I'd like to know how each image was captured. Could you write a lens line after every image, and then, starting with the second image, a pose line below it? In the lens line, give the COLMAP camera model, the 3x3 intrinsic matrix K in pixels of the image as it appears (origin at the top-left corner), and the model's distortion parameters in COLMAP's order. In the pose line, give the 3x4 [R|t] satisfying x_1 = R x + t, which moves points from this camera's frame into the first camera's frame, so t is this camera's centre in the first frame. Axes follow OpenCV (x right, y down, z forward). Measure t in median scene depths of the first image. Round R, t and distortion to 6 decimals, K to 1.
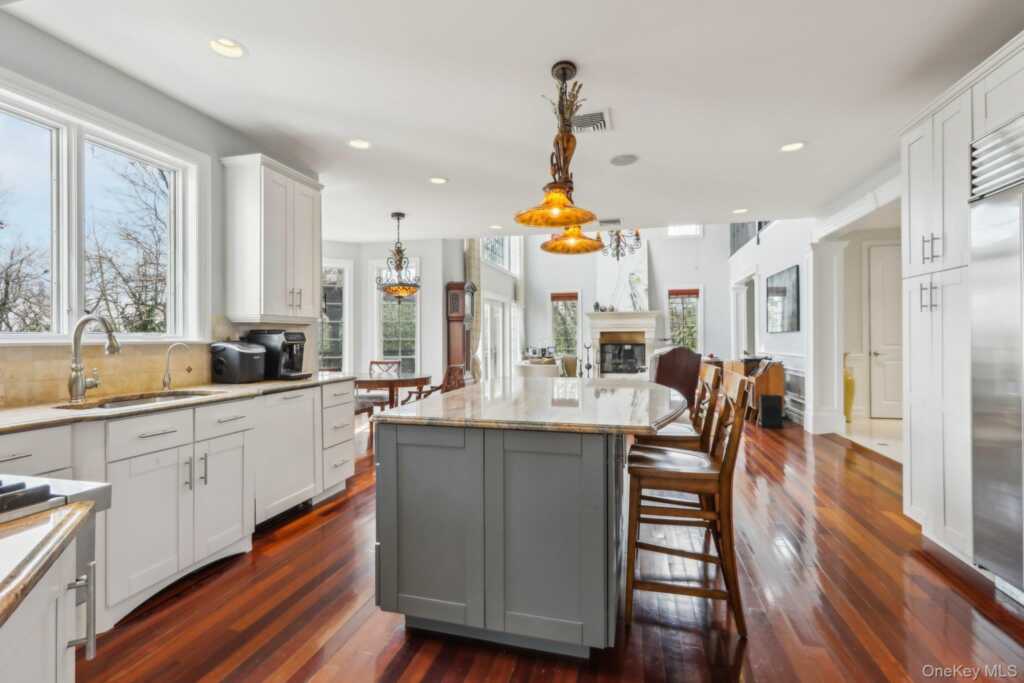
lens RADIAL K [[459.9, 0, 519.4], [0, 459.9, 340.2], [0, 0, 1]] dist [-0.002166, 0.001550]
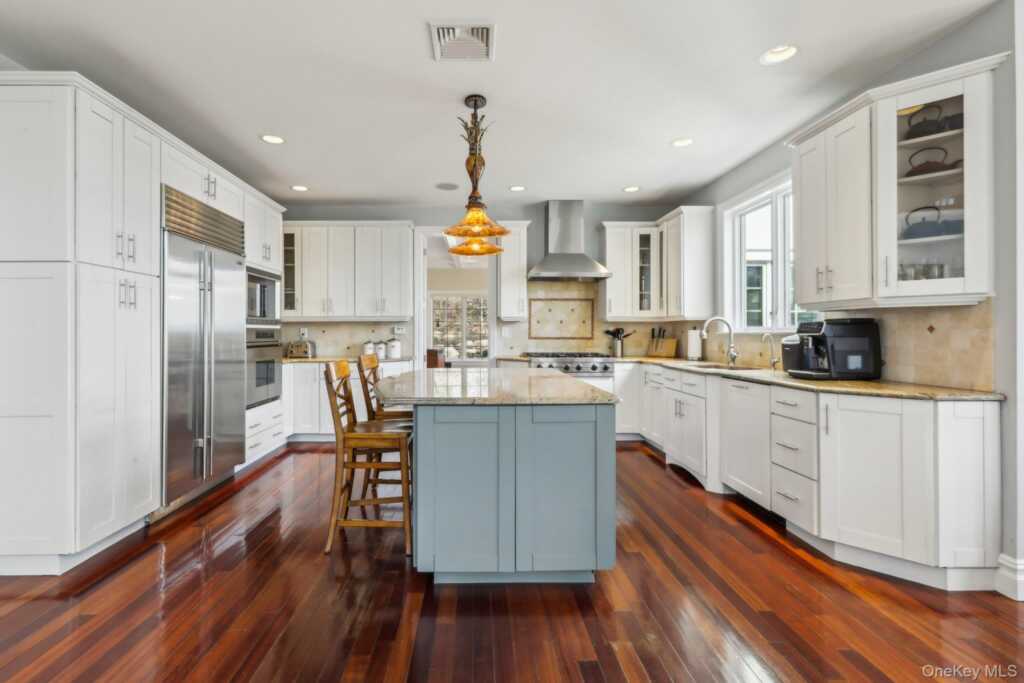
lens RADIAL K [[459.9, 0, 486.3], [0, 459.9, 329.9], [0, 0, 1]] dist [-0.002166, 0.001550]
pose [[-0.964272, 0.007372, -0.264812, 0.088835], [0.007846, 0.999969, -0.000730, -0.001951], [0.264798, -0.002781, -0.964300, 0.501205]]
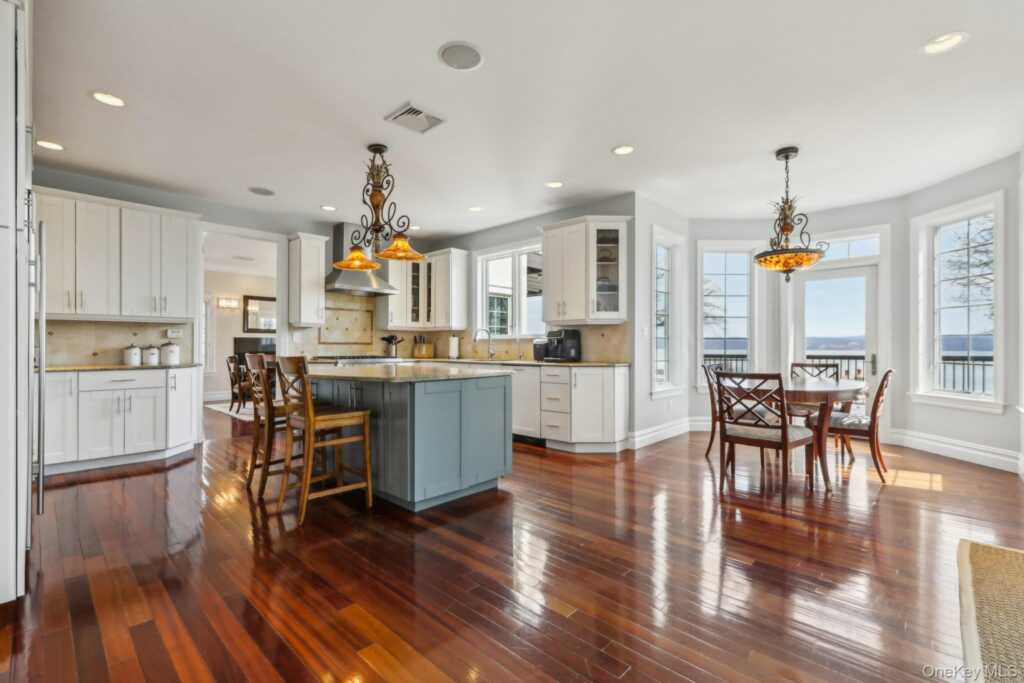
lens RADIAL K [[459.9, 0, 495.1], [0, 459.9, 342.2], [0, 0, 1]] dist [-0.002166, 0.001550]
pose [[-0.499982, -0.000883, -0.866035, 0.276317], [0.000648, 0.999999, -0.001394, 0.006688], [0.866036, -0.001258, -0.499981, 0.482692]]
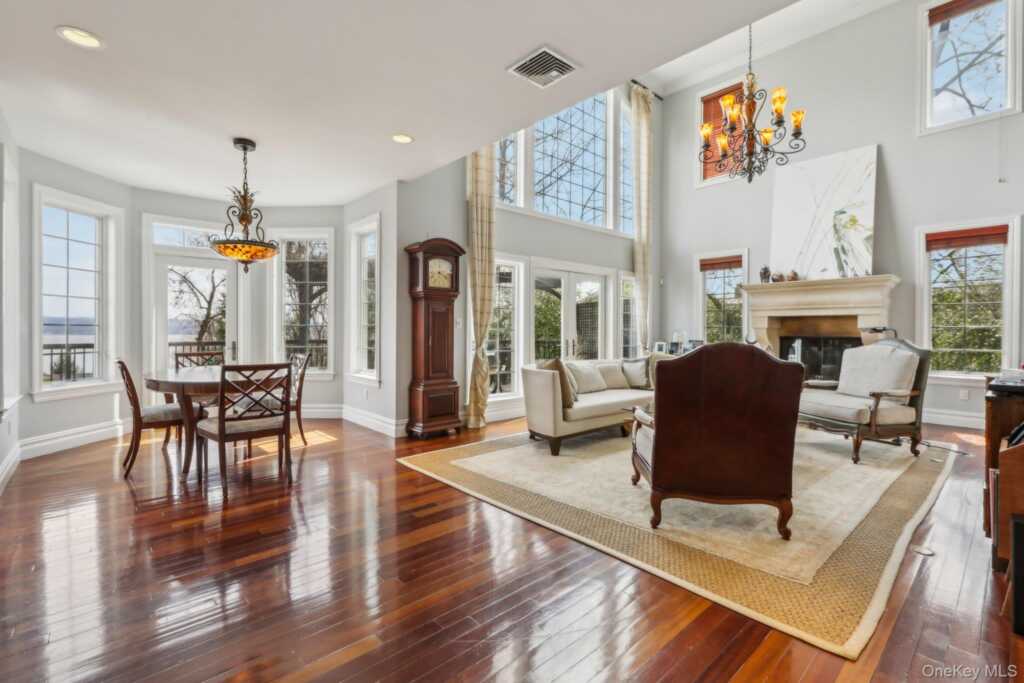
lens RADIAL K [[459.9, 0, 515.6], [0, 459.9, 334.5], [0, 0, 1]] dist [-0.002166, 0.001550]
pose [[0.830401, 0.013263, -0.557008, 0.233719], [-0.010146, 0.999911, 0.008683, 0.003156], [0.557073, -0.001559, 0.830462, 0.324238]]
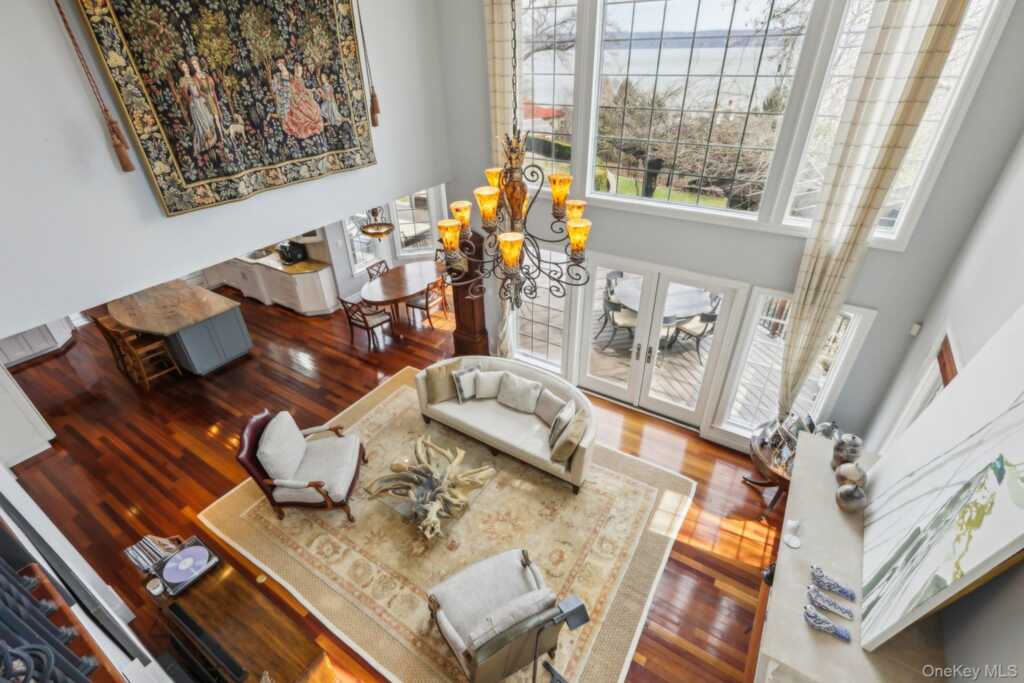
lens RADIAL K [[478.0, 0, 502.9], [0, 478.0, 341.0], [0, 0, 1]] dist [0.003373, 0.001998]
pose [[-0.324919, 0.520718, -0.789481, 0.426675], [0.025105, 0.839229, 0.543198, -0.286946], [0.945408, 0.156676, -0.285754, 0.885304]]
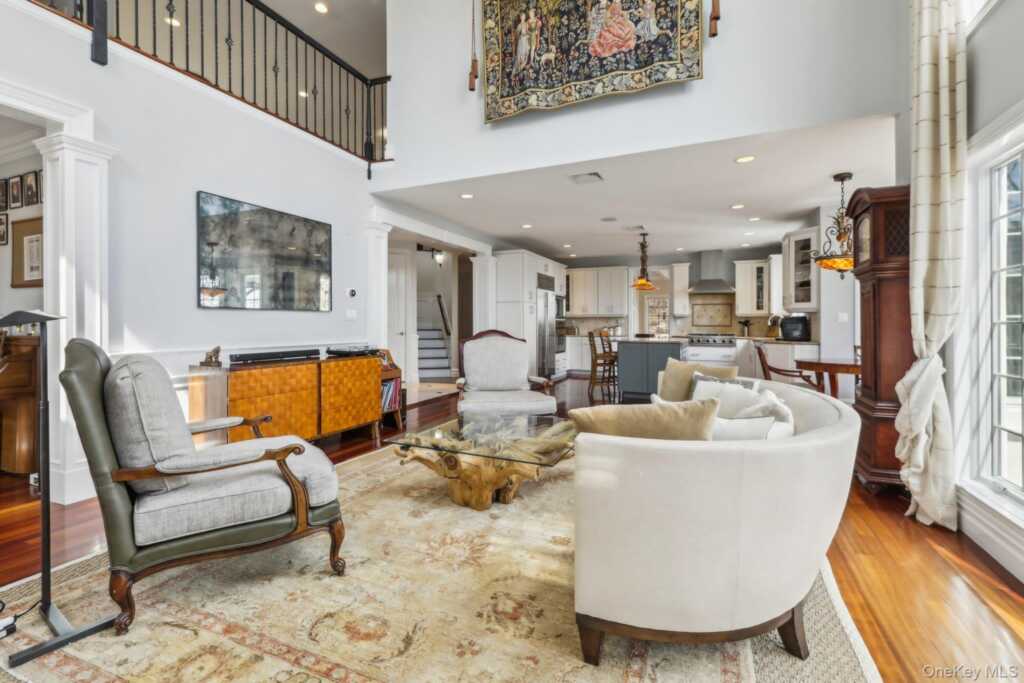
lens RADIAL K [[459.9, 0, 510.9], [0, 459.9, 324.7], [0, 0, 1]] dist [-0.002166, 0.001550]
pose [[-0.983205, 0.005918, 0.182406, 0.097778], [0.006063, 0.999982, 0.000236, 0.002461], [-0.182402, 0.001337, -0.983223, 0.985049]]
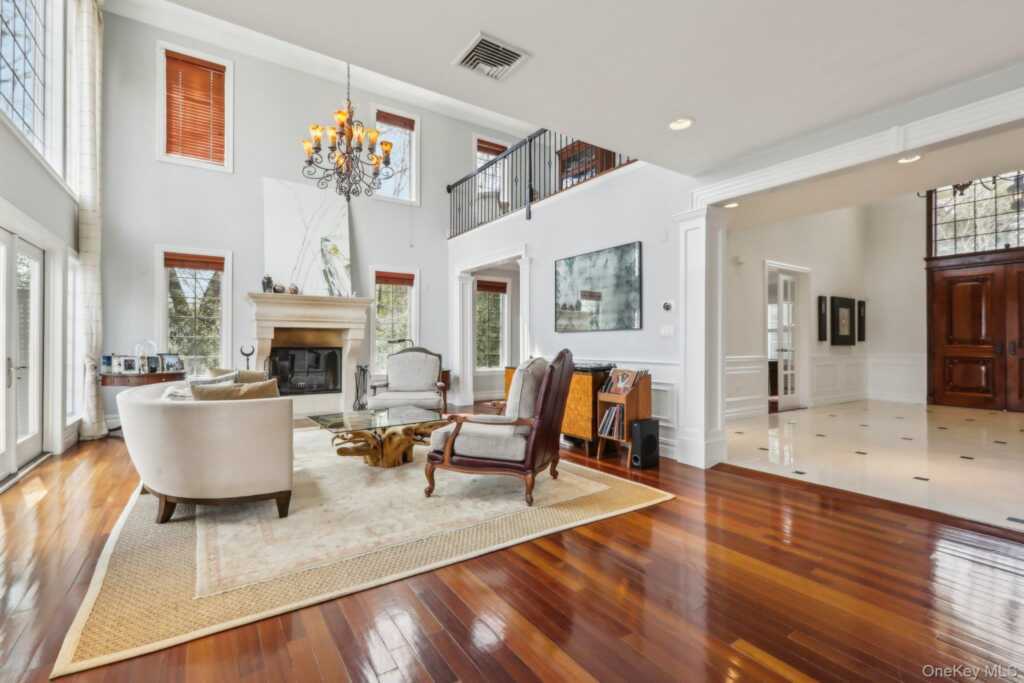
lens RADIAL K [[459.9, 0, 513.4], [0, 459.9, 341.7], [0, 0, 1]] dist [-0.002166, 0.001550]
pose [[0.673347, 0.008923, 0.739273, -0.053684], [-0.002716, 0.999950, -0.009595, 0.005279], [-0.739321, 0.004453, 0.673338, 0.375733]]
